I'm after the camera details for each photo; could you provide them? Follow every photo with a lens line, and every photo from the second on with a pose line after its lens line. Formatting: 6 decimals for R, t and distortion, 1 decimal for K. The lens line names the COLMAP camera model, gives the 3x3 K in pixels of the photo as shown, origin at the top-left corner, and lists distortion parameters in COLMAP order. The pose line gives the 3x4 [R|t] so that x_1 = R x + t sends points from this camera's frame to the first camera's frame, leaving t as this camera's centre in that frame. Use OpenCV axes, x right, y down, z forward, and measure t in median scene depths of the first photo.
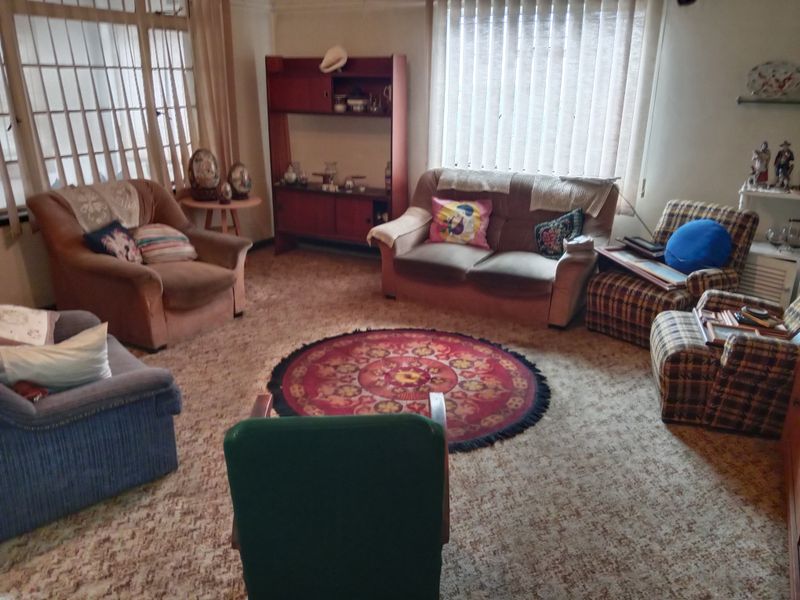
lens RADIAL K [[620.2, 0, 397.4], [0, 620.2, 306.7], [0, 0, 1]] dist [0.007196, -0.028135]
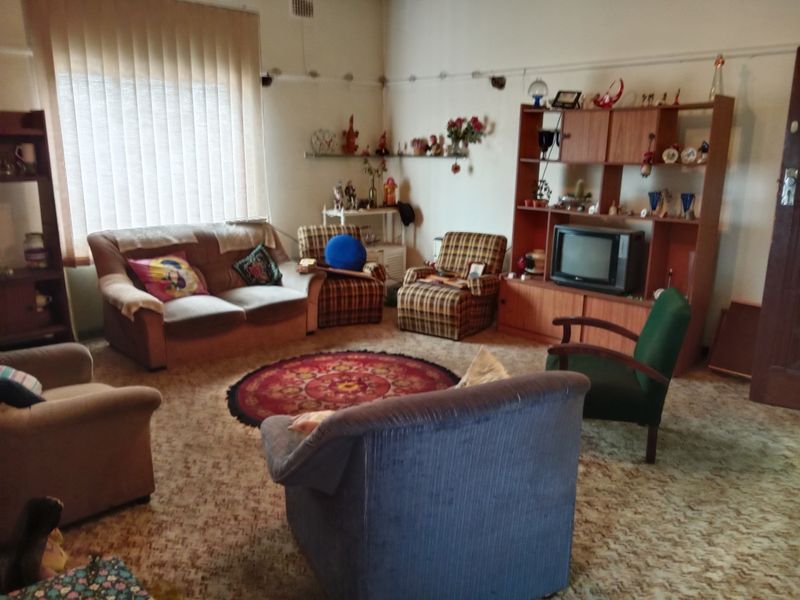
lens RADIAL K [[620.2, 0, 397.7], [0, 620.2, 297.8], [0, 0, 1]] dist [0.007196, -0.028135]
pose [[0.291834, -0.214986, 0.931995, -0.847711], [0.316764, 0.941147, 0.117909, -0.127131], [-0.902493, 0.260813, 0.342758, 0.406274]]
